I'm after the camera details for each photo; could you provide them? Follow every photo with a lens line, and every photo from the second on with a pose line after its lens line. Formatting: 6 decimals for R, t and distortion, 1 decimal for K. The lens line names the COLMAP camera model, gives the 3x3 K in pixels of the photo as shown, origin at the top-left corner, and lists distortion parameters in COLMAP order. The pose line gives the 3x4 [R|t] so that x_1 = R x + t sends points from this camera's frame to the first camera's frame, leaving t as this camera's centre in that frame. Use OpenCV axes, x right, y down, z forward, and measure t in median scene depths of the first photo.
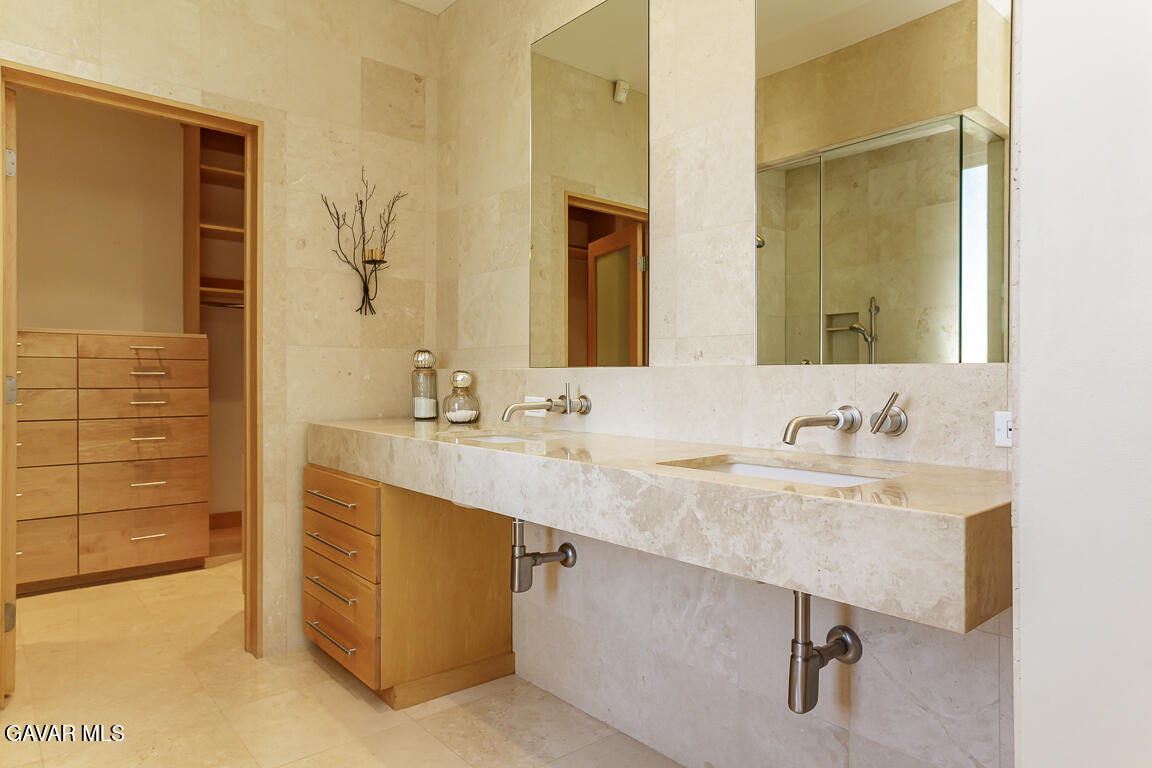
lens RADIAL K [[723.1, 0, 576.0], [0, 723.1, 384.0], [0, 0, 1]] dist [-0.037041, 0.038649]
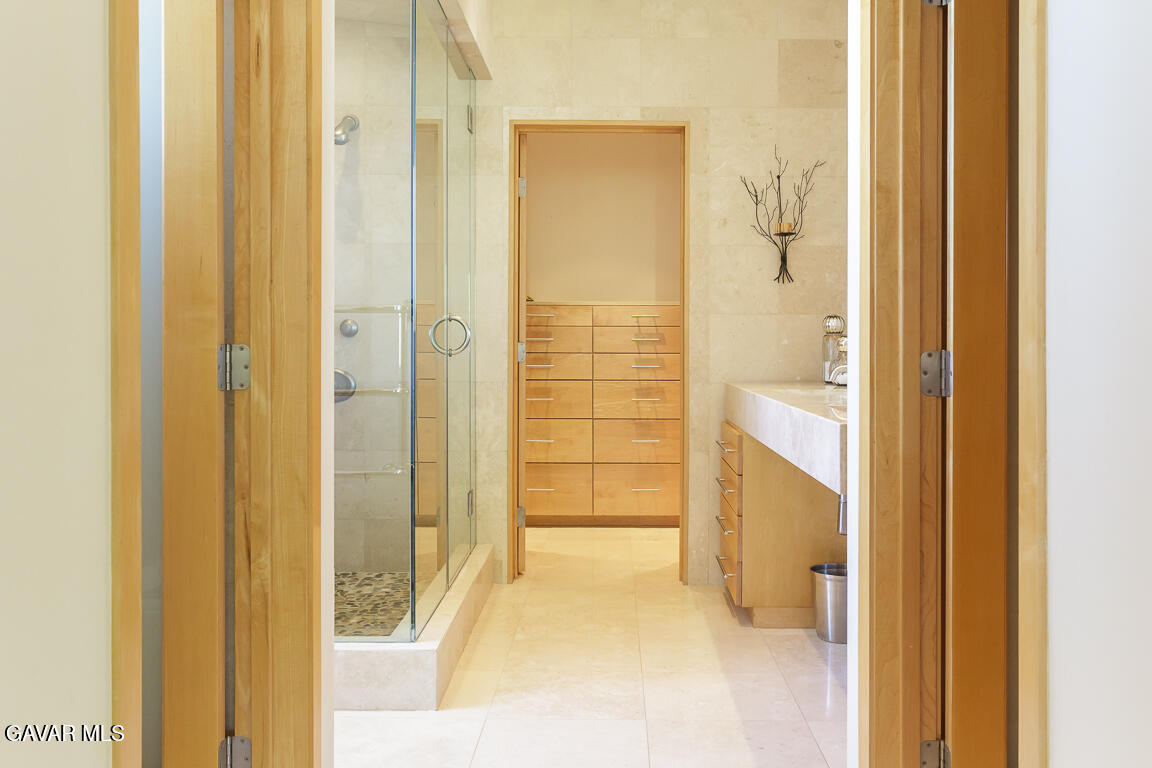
lens RADIAL K [[1189.9, 0, 576.6], [0, 1189.9, 366.8], [0, 0, 1]] dist [-0.006549, -0.006618]
pose [[0.738347, 0.012115, -0.674312, 0.668143], [-0.006706, 0.999921, 0.010623, 0.010151], [0.674388, -0.003322, 0.738370, -0.496597]]
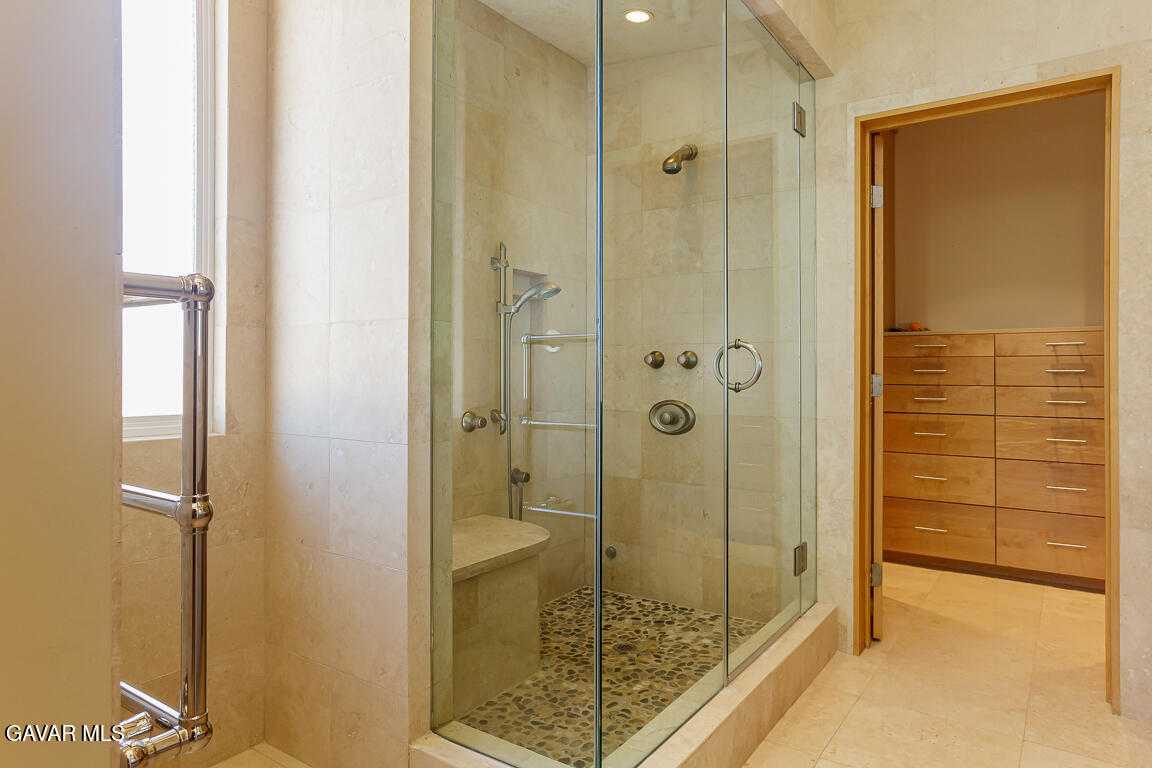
lens RADIAL K [[729.5, 0, 572.6], [0, 729.5, 372.1], [0, 0, 1]] dist [-0.039741, 0.070548]
pose [[0.245596, -0.004663, -0.969361, 0.210506], [-0.010660, 0.999915, -0.007511, 0.001213], [0.969314, 0.012178, 0.245526, 0.167439]]
